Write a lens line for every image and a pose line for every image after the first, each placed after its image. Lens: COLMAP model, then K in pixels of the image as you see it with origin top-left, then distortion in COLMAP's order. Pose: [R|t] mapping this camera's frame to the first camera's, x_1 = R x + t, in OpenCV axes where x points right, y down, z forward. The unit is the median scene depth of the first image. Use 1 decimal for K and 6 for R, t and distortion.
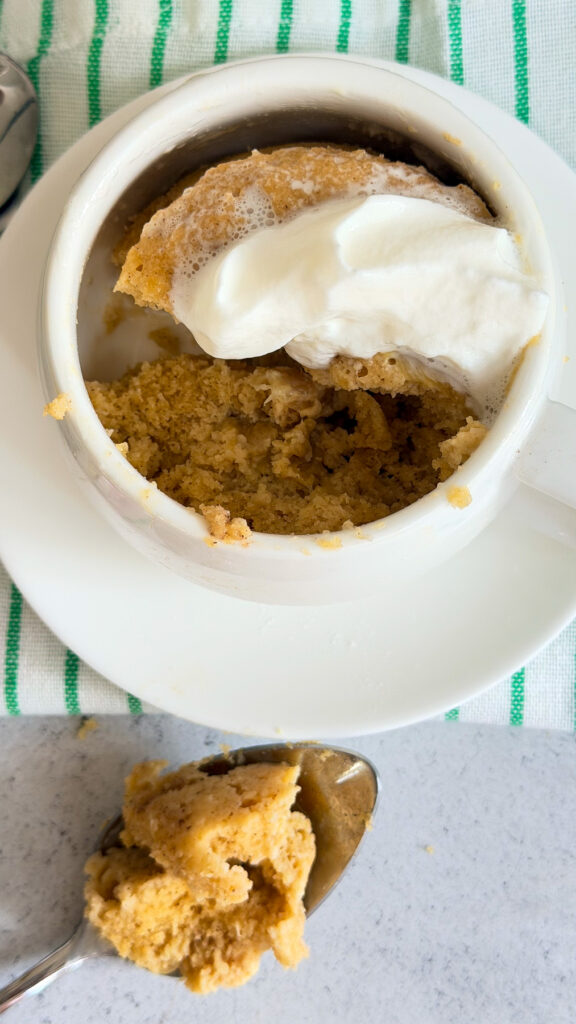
lens RADIAL K [[1500.6, 0, 288.0], [0, 1500.6, 512.0], [0, 0, 1]] dist [0.168714, -0.445950]
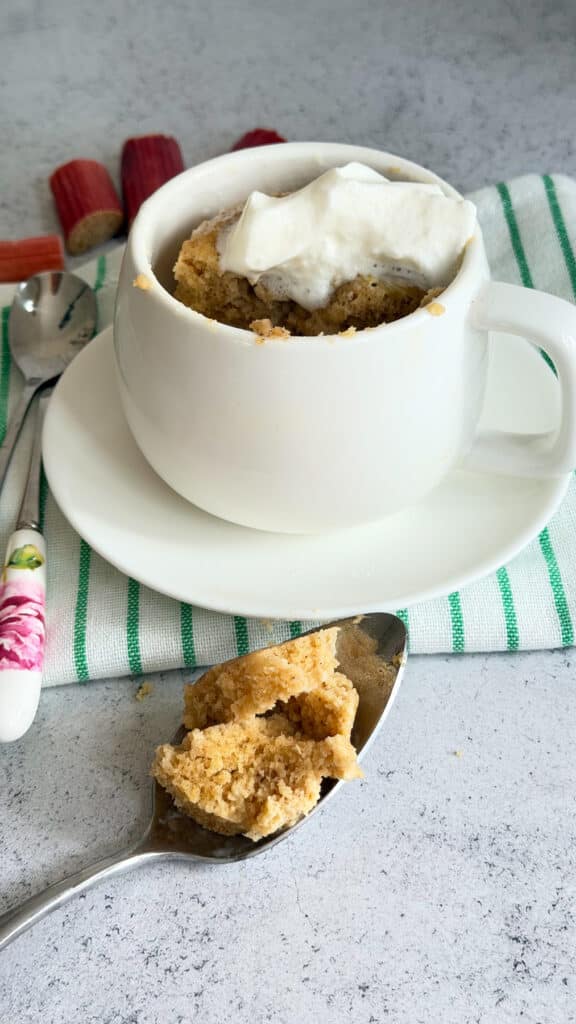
lens RADIAL K [[1500.6, 0, 288.0], [0, 1500.6, 512.0], [0, 0, 1]] dist [0.168714, -0.445950]
pose [[0.995095, -0.050805, 0.084886, -0.116143], [0.093204, 0.769107, -0.632287, 0.776638], [-0.033163, 0.637097, 0.770070, 0.038898]]
